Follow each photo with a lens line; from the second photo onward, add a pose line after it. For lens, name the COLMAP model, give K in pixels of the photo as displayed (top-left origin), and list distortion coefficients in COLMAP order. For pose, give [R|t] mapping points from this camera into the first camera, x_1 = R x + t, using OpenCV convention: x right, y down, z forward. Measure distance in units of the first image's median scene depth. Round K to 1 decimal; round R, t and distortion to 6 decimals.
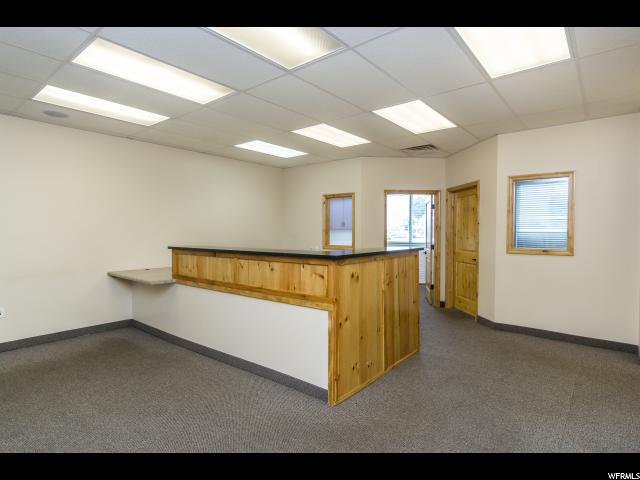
lens RADIAL K [[342.7, 0, 320.0], [0, 342.7, 240.0], [0, 0, 1]] dist [0.003965, 0.001079]
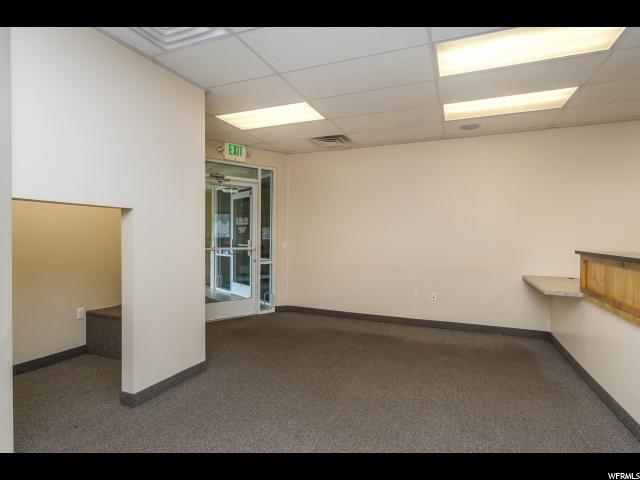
lens RADIAL K [[342.7, 0, 320.0], [0, 342.7, 240.0], [0, 0, 1]] dist [0.003965, 0.001079]
pose [[0.294660, 0.014148, -0.955497, 0.157651], [-0.029260, 0.999555, 0.005776, 0.007804], [0.955154, 0.026256, 0.294943, 0.223447]]
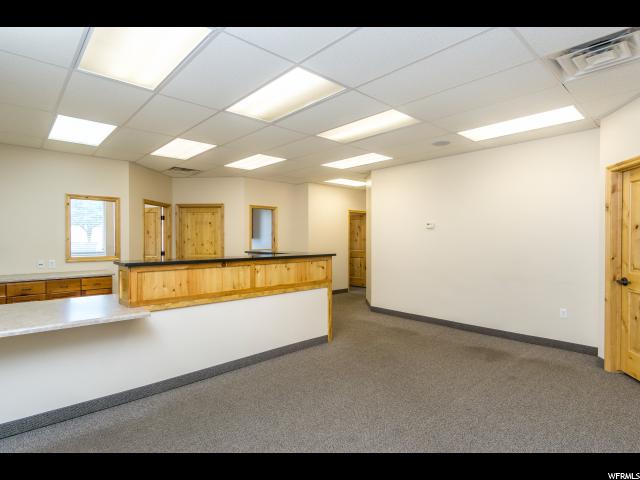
lens RADIAL K [[342.7, 0, 320.0], [0, 342.7, 240.0], [0, 0, 1]] dist [0.003965, 0.001079]
pose [[0.140152, -0.003488, 0.990124, -1.200354], [0.026520, 0.999648, -0.000232, -0.018547], [-0.989775, 0.026290, 0.140196, 0.579006]]
